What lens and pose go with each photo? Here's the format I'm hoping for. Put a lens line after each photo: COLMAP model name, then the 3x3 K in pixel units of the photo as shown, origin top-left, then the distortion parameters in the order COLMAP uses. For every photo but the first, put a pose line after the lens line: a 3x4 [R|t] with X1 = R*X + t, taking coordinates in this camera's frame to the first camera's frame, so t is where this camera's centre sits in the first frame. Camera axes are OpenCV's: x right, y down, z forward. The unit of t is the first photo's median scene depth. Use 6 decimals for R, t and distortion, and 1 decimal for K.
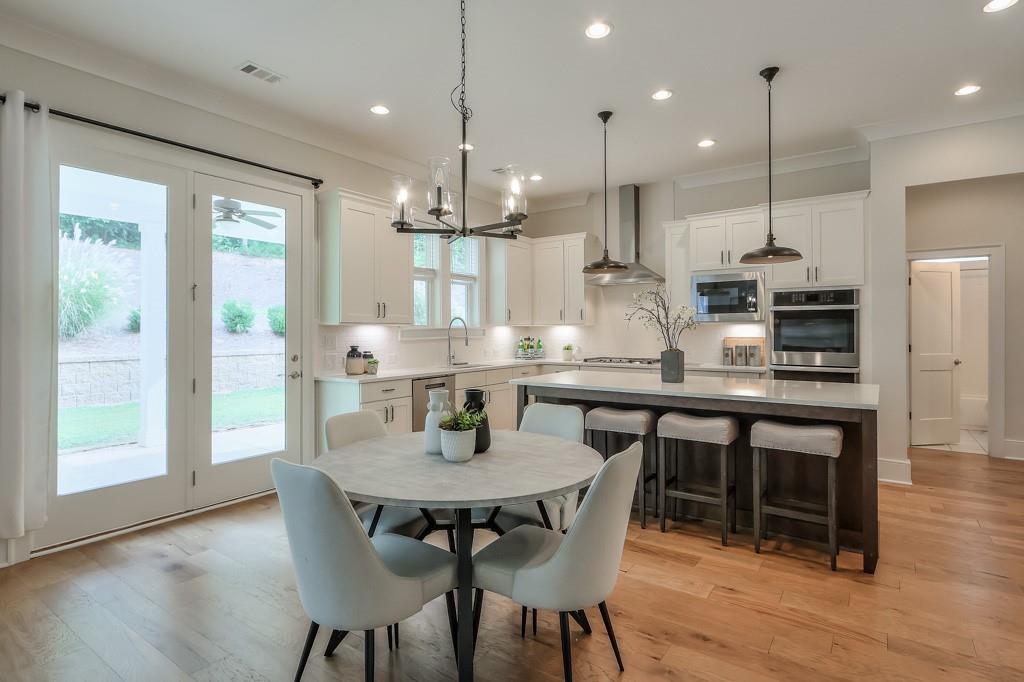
lens RADIAL K [[516.0, 0, 559.5], [0, 516.0, 330.2], [0, 0, 1]] dist [0.022835, -0.000228]
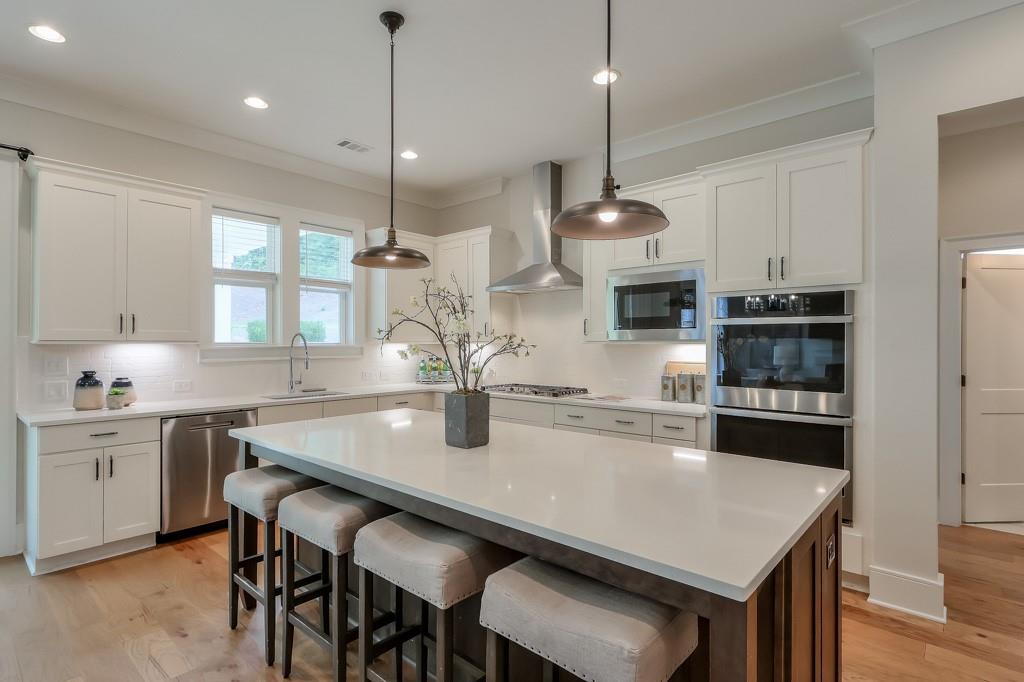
lens RADIAL K [[483.6, 0, 510.9], [0, 483.6, 344.2], [0, 0, 1]] dist [0.004359, 0.000401]
pose [[0.981839, 0.008361, -0.189532, 0.267534], [-0.008080, 0.999965, 0.002255, -0.012207], [0.189545, -0.000682, 0.981872, 0.333652]]
